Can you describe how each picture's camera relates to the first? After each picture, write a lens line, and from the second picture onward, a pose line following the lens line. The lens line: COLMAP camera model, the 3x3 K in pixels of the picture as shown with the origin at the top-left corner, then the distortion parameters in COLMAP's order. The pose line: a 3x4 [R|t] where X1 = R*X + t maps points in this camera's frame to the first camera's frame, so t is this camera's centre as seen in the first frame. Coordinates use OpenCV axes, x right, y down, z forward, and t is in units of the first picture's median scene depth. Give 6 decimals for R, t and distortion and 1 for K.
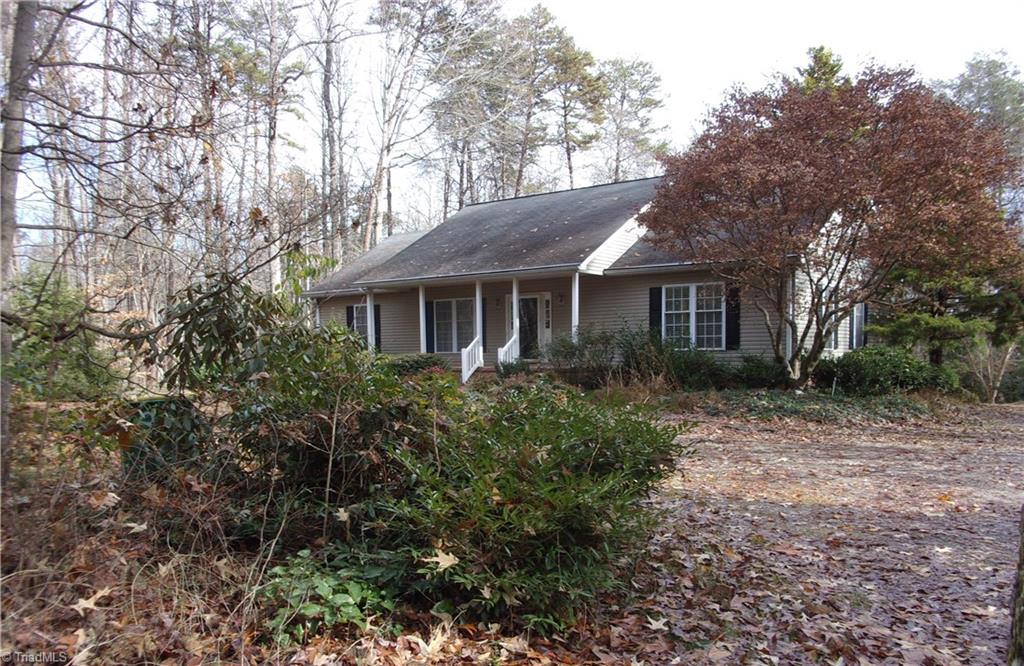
lens RADIAL K [[867.8, 0, 511.9], [0, 867.8, 386.6], [0, 0, 1]] dist [0.005272, 0.007718]
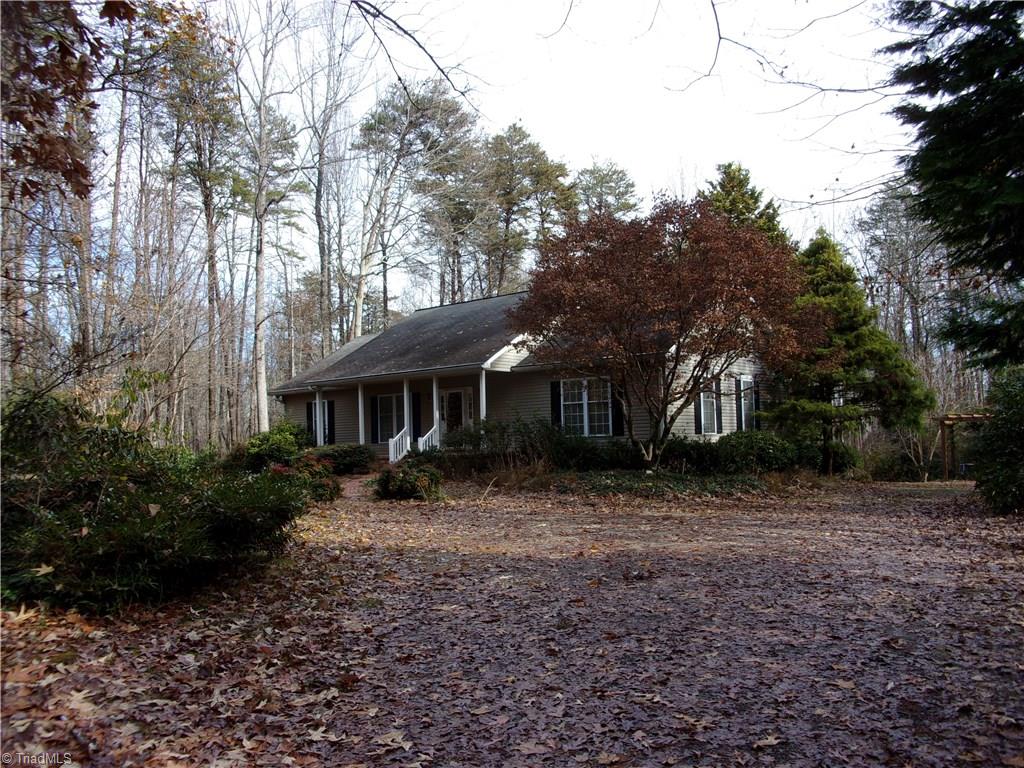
lens RADIAL K [[863.6, 0, 512.0], [0, 863.6, 384.0], [0, 0, 1]] dist [0.003047, 0.001181]
pose [[0.998834, -0.020797, -0.043570, 0.121820], [0.016071, 0.994222, -0.106136, 0.005480], [0.045525, 0.105312, 0.993397, -0.091052]]
